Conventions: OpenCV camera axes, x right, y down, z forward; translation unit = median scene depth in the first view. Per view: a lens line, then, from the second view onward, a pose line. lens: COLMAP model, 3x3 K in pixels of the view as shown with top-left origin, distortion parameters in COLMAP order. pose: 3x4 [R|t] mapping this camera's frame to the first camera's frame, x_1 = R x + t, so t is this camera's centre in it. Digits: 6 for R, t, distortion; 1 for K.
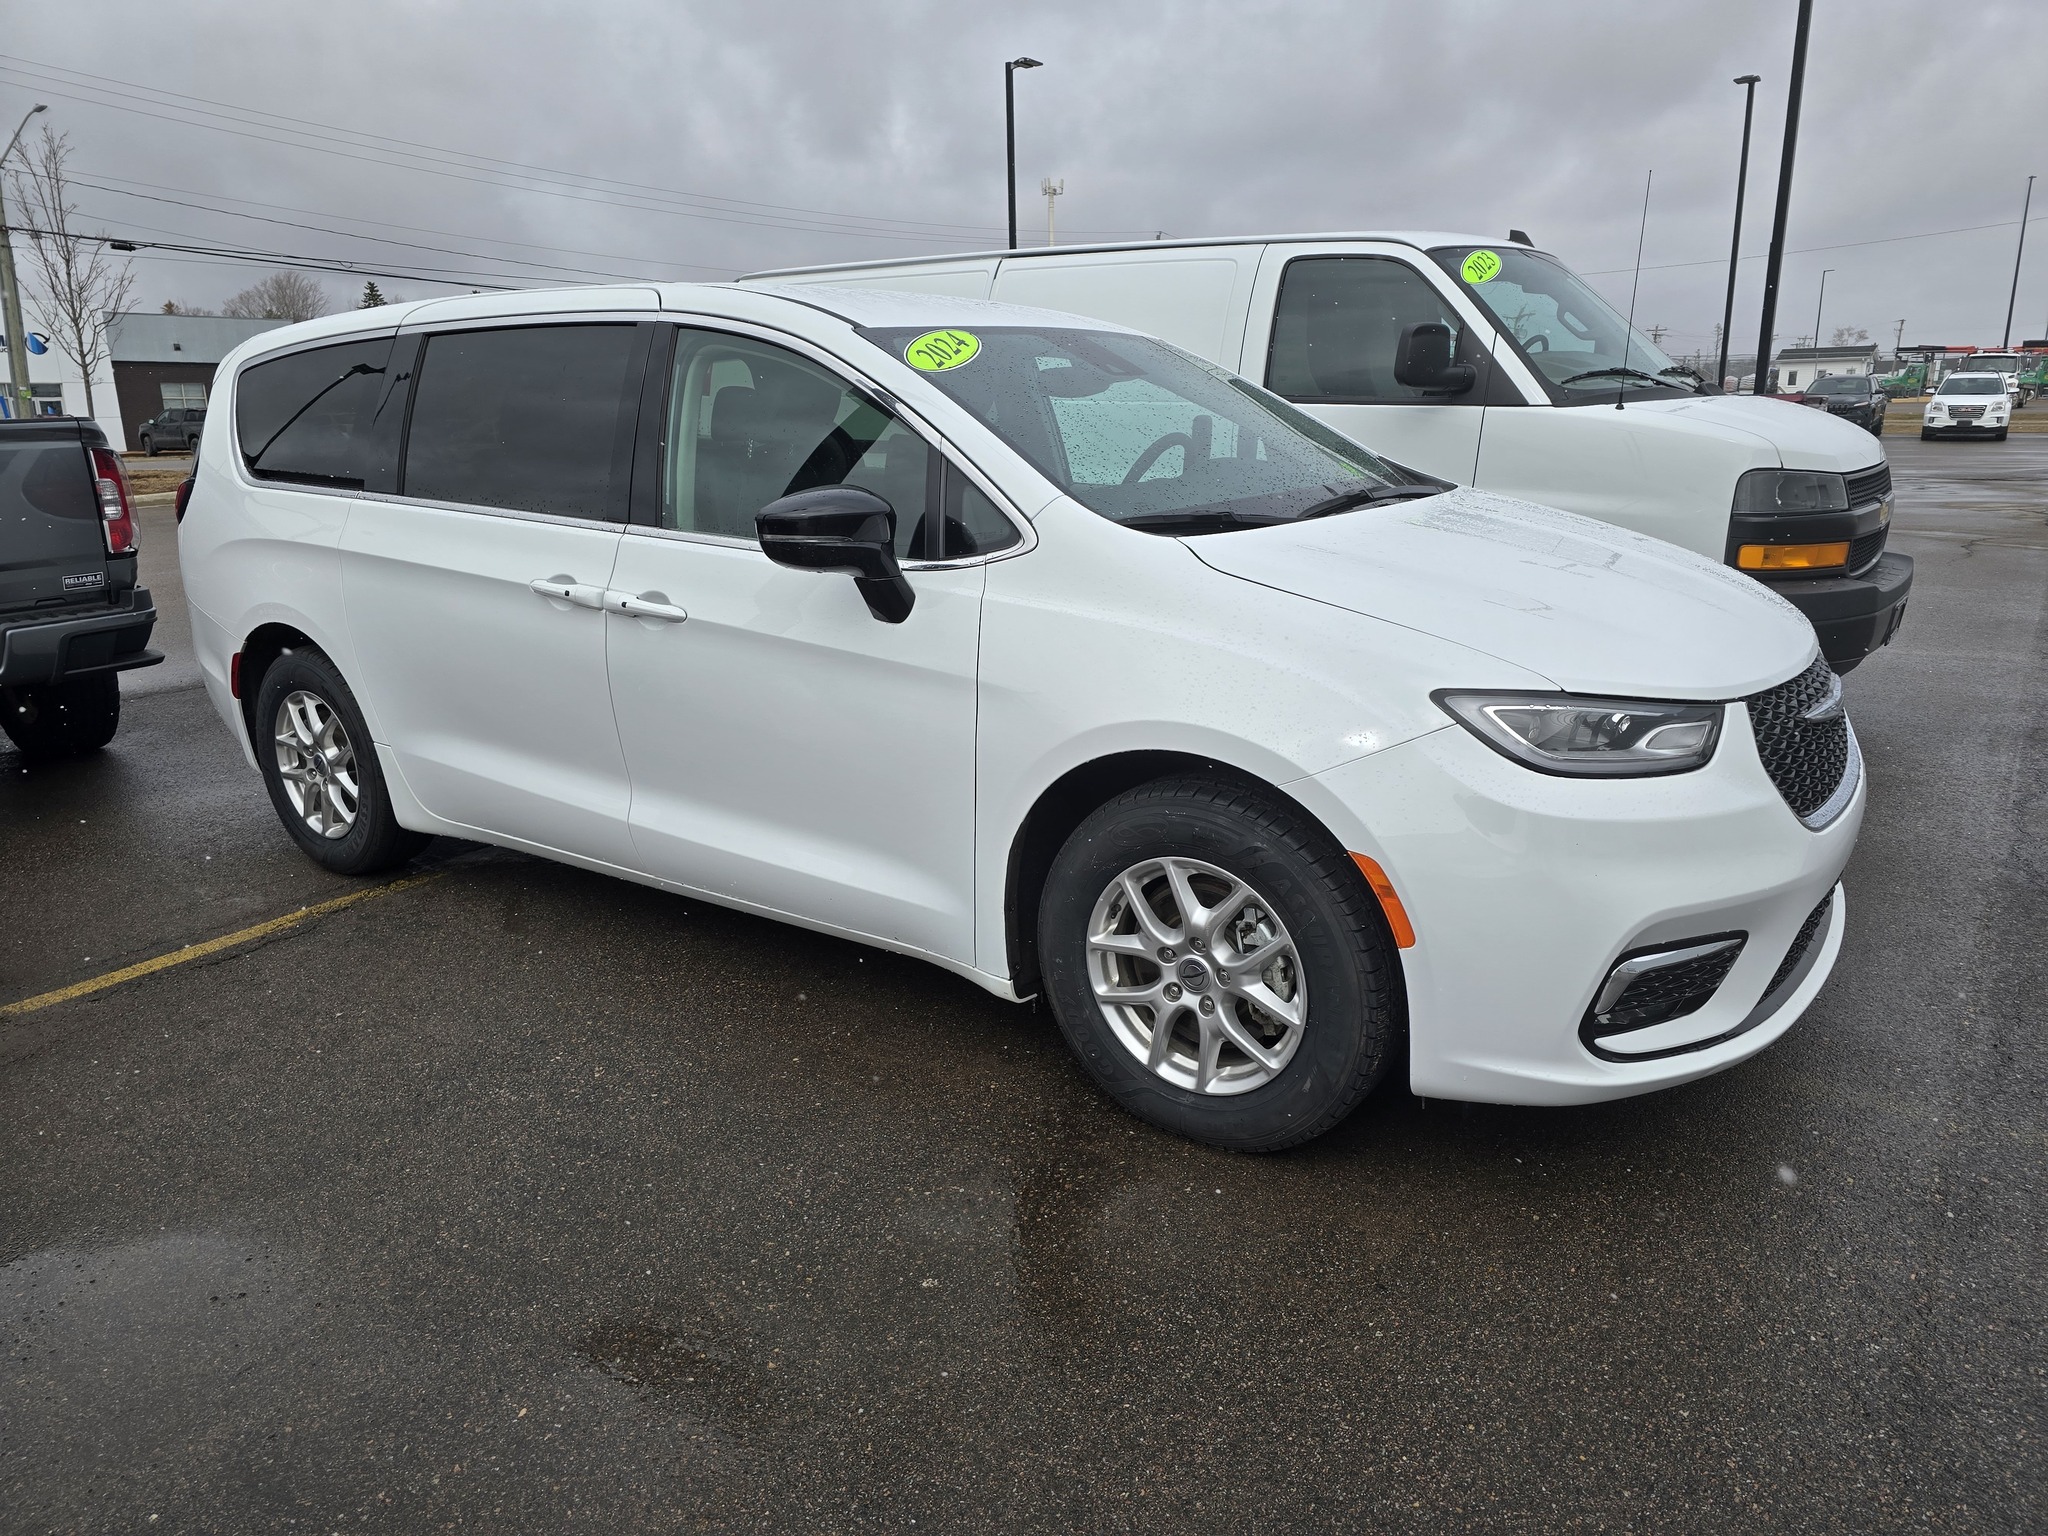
lens RADIAL K [[1387.5, 0, 1024.9], [0, 1387.5, 771.4], [0, 0, 1]] dist [0.038838, -0.015185]
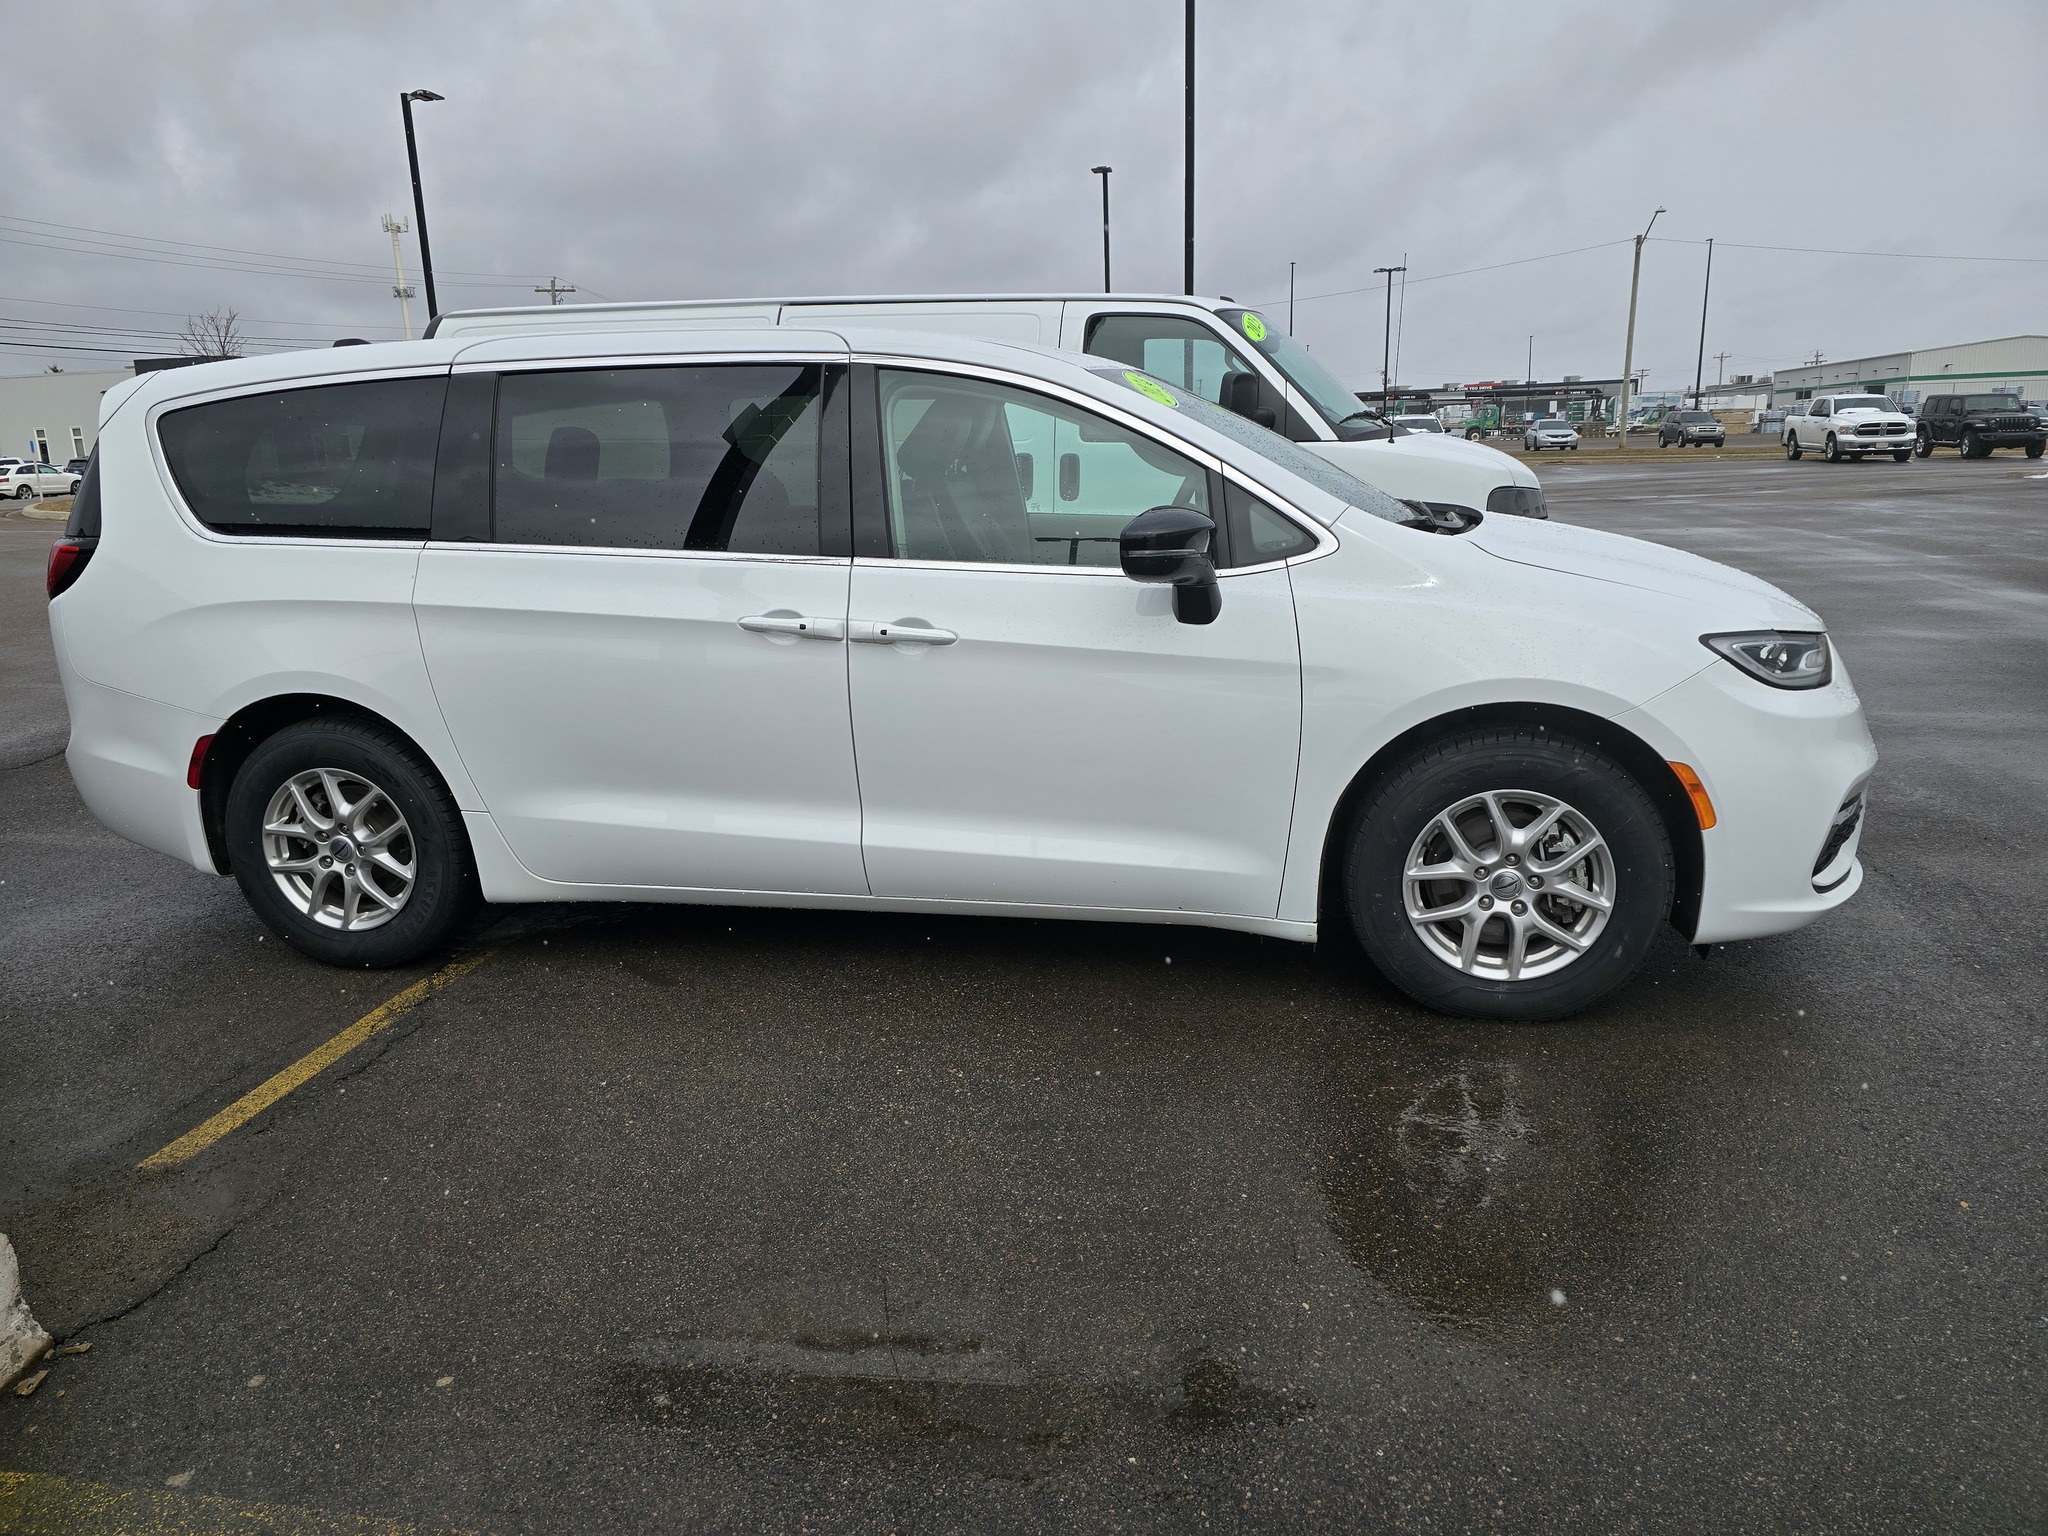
lens RADIAL K [[1387.5, 0, 1028.6], [0, 1387.5, 773.4], [0, 0, 1]] dist [0.038838, -0.015185]
pose [[0.916095, -0.103562, 0.387356, -0.666421], [0.116160, 0.993188, -0.009183, 0.008448], [-0.383767, 0.053407, 0.921884, 0.009681]]
